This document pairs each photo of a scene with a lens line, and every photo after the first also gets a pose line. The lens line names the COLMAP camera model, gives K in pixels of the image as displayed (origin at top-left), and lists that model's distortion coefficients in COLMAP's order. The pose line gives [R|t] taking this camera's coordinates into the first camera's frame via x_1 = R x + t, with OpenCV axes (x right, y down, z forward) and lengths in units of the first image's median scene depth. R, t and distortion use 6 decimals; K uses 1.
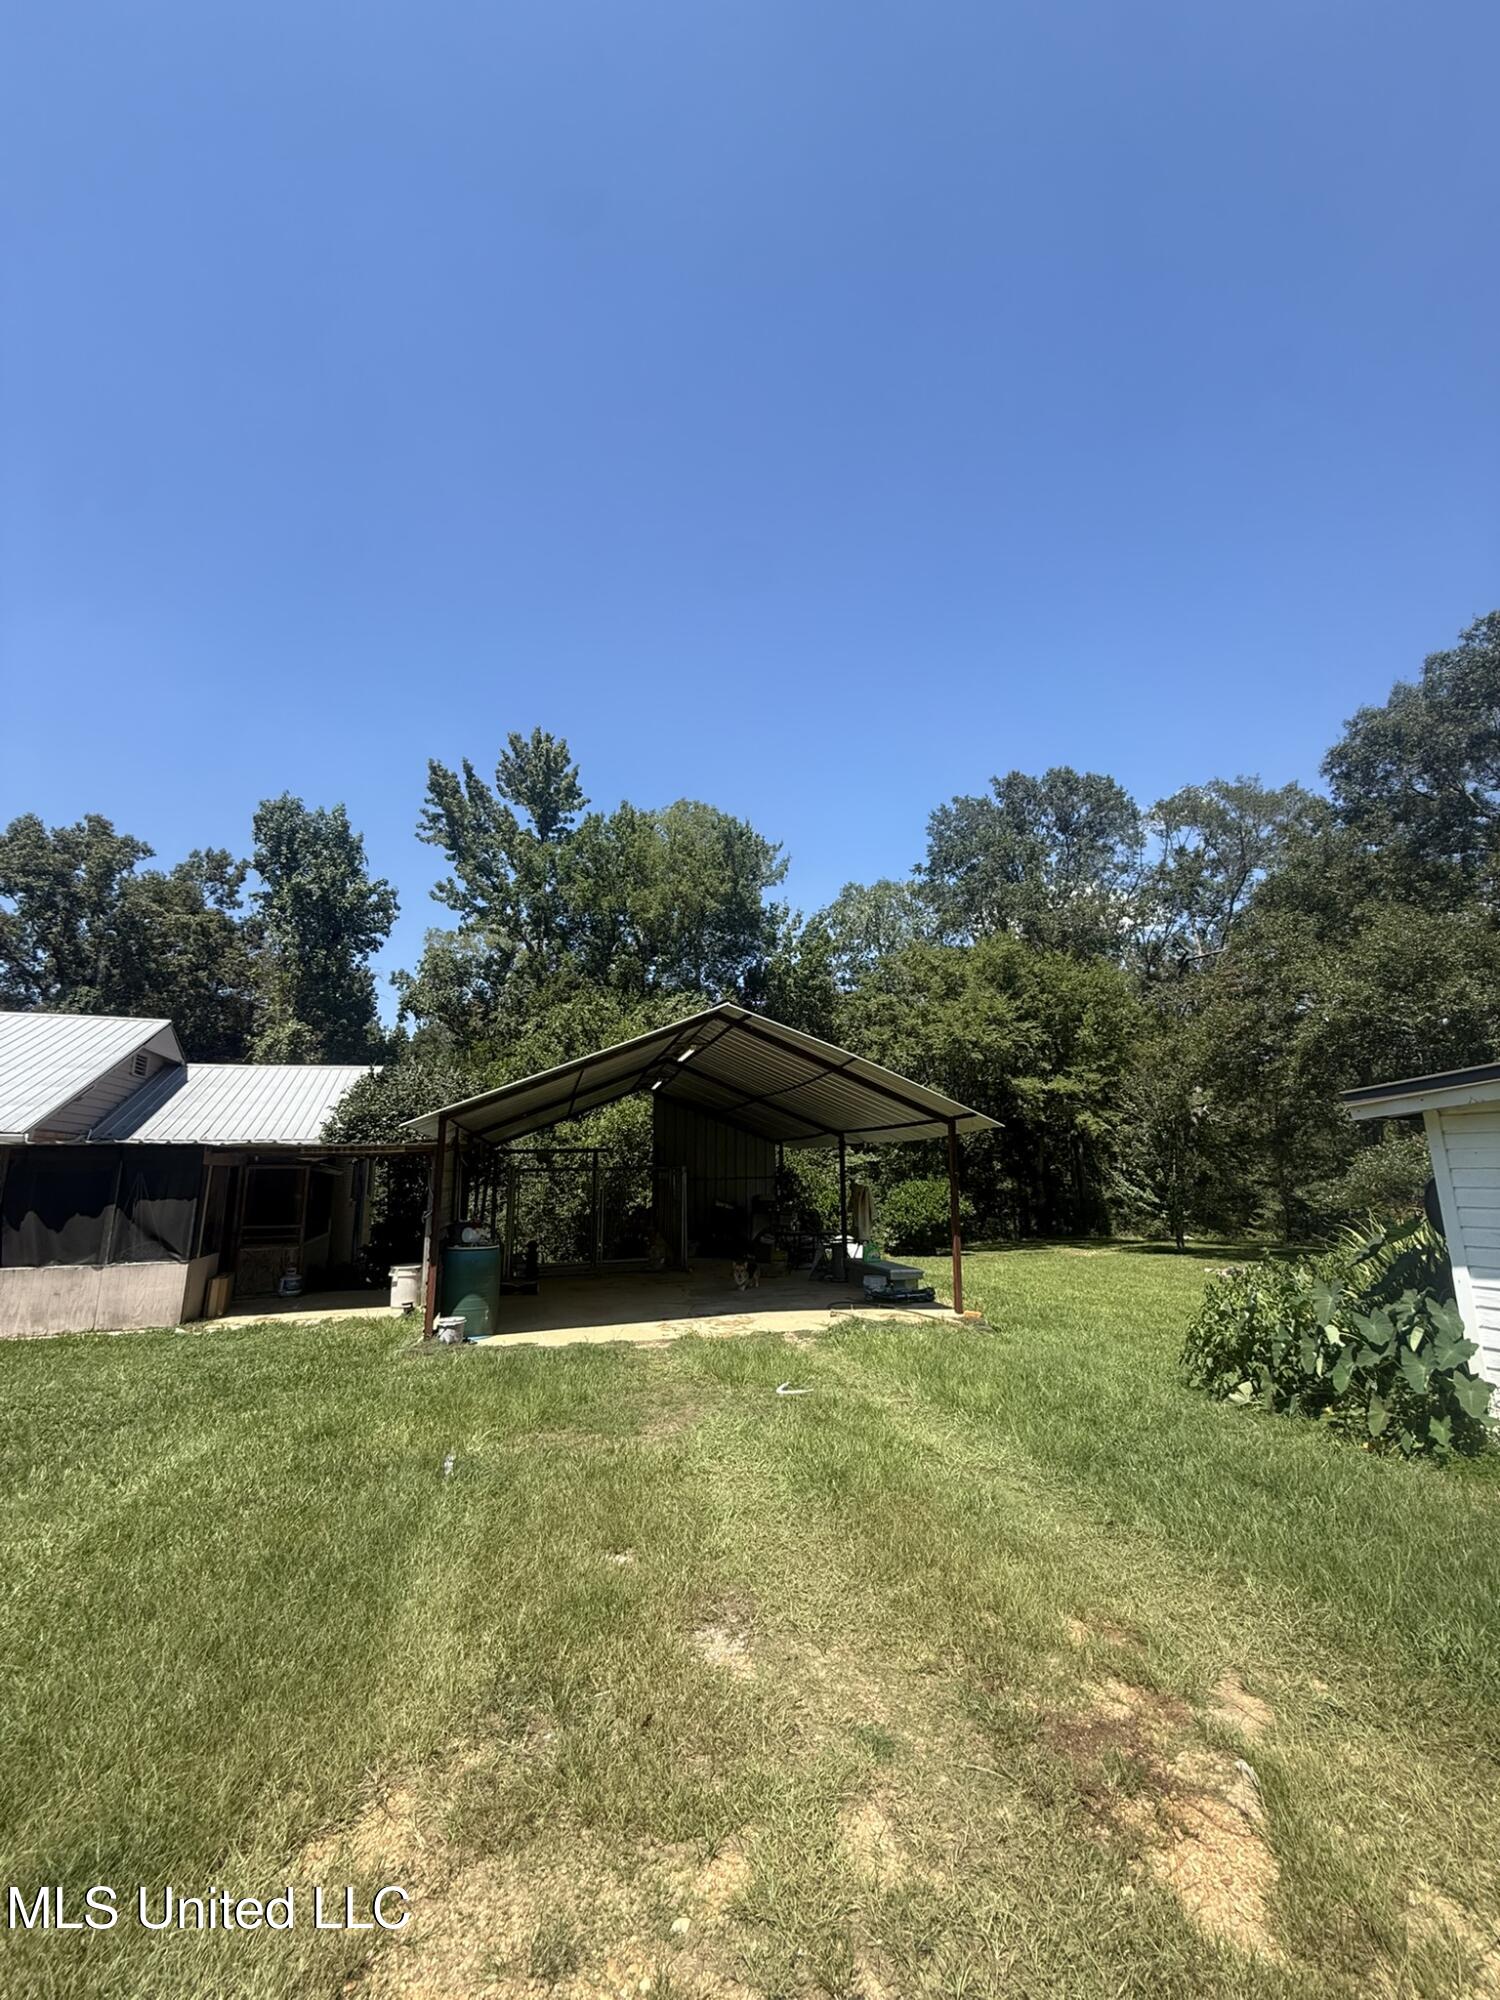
lens RADIAL K [[793.6, 0, 748.5], [0, 793.6, 995.8], [0, 0, 1]] dist [0.000207, -0.000064]
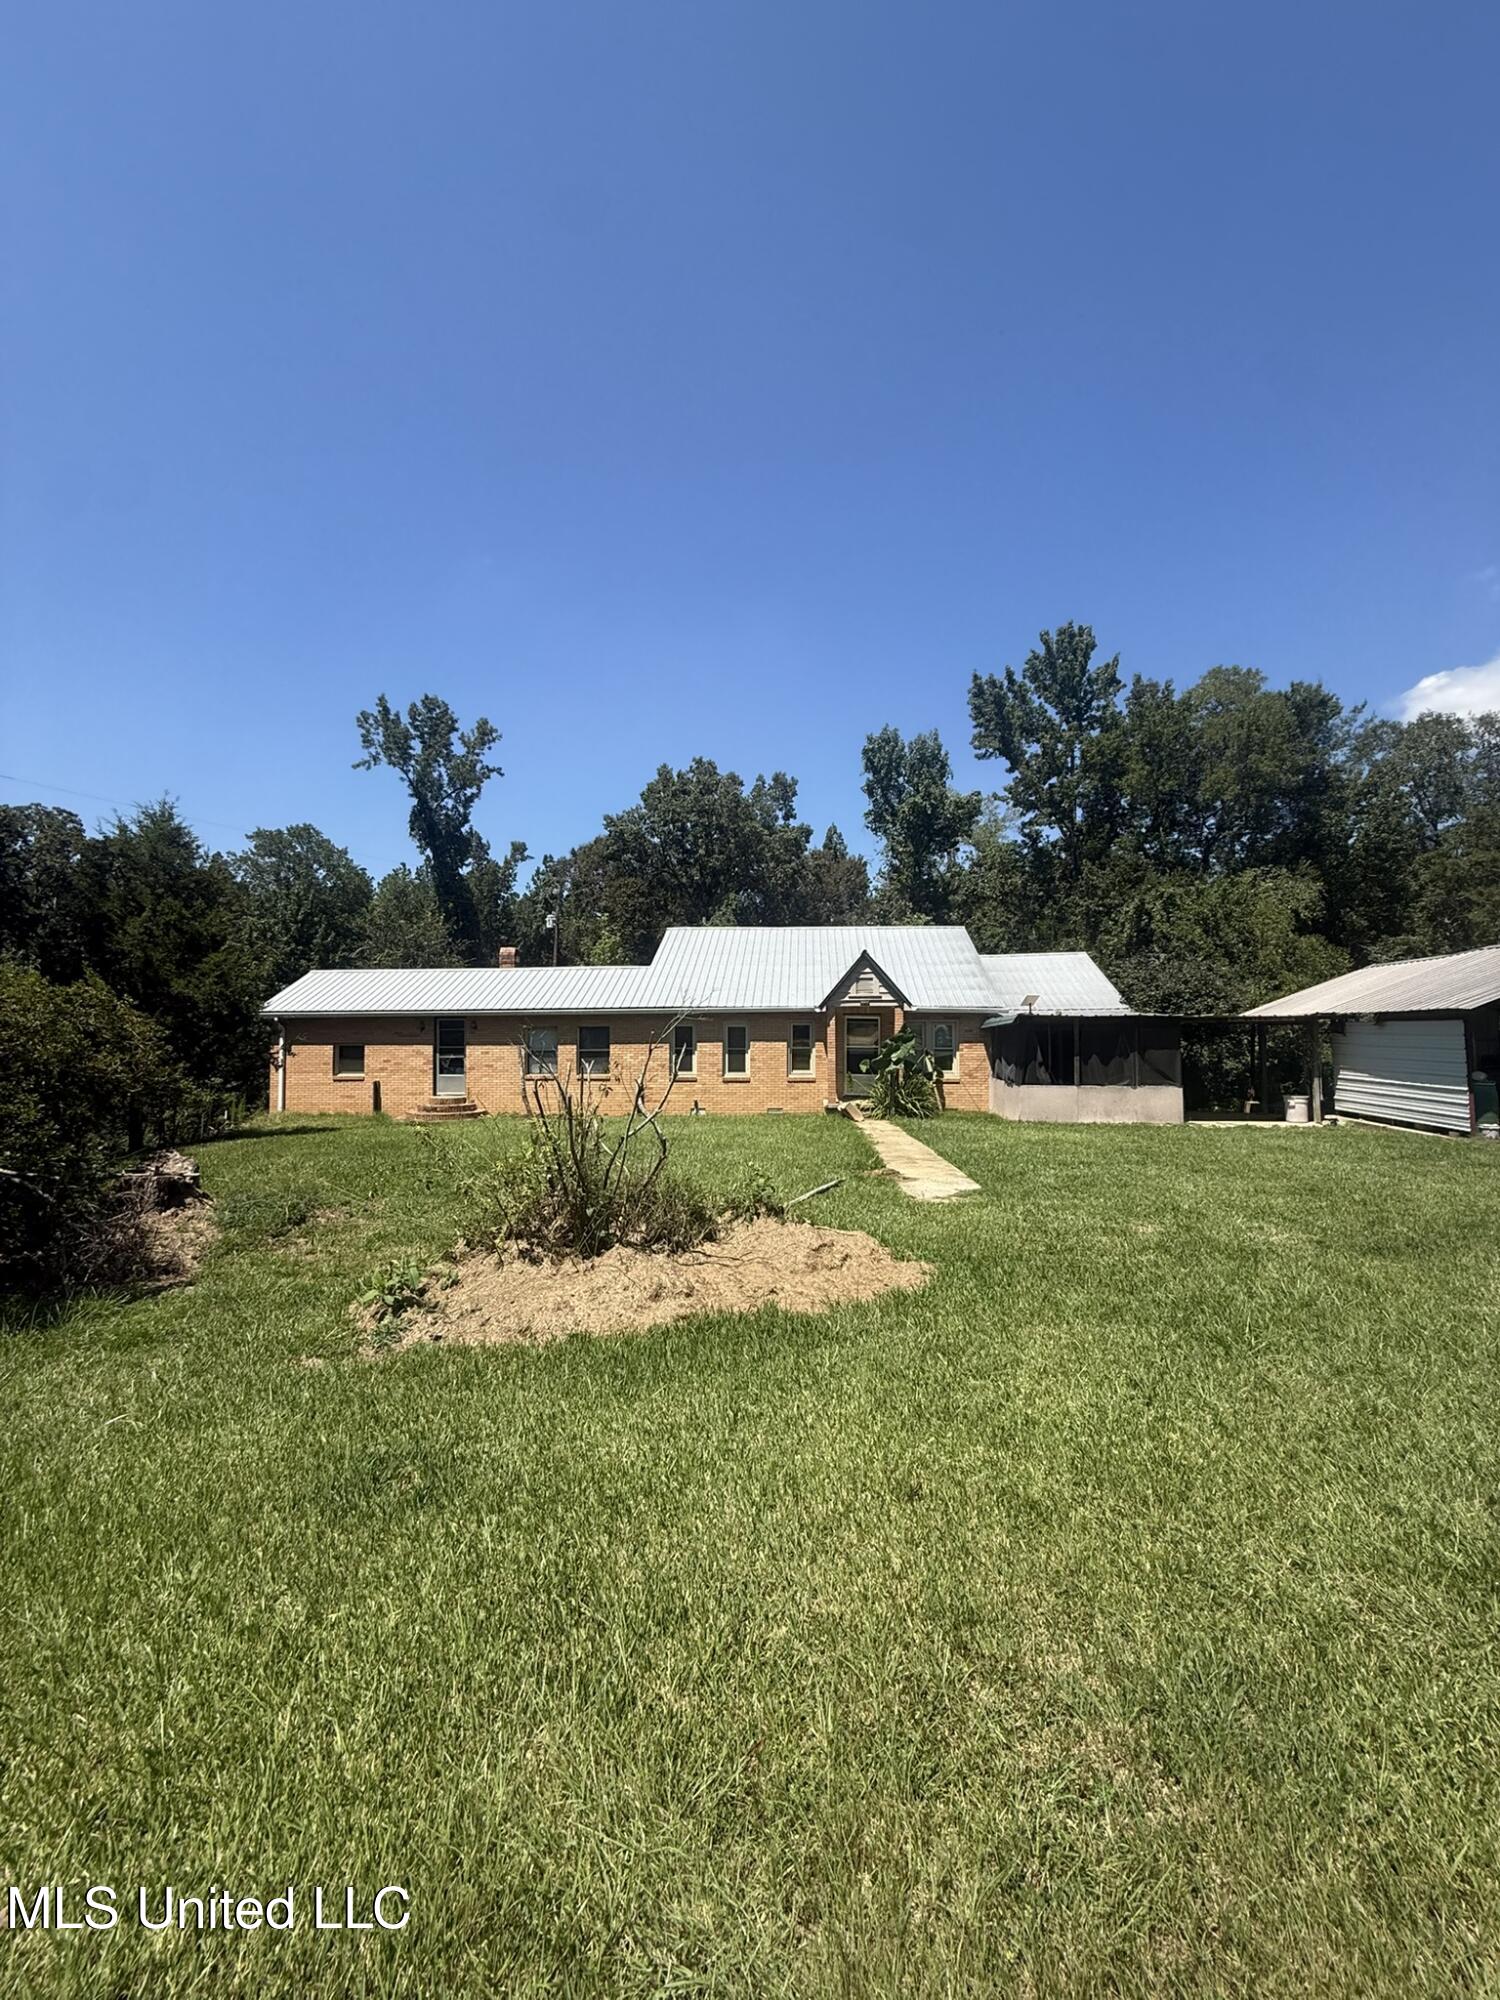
lens RADIAL K [[793.6, 0, 748.5], [0, 793.6, 995.8], [0, 0, 1]] dist [0.000207, -0.000064]
pose [[0.915482, -0.007438, -0.402290, -0.281864], [0.078484, 0.983925, 0.160412, -0.059175], [0.394630, -0.178428, 0.901349, -0.257649]]
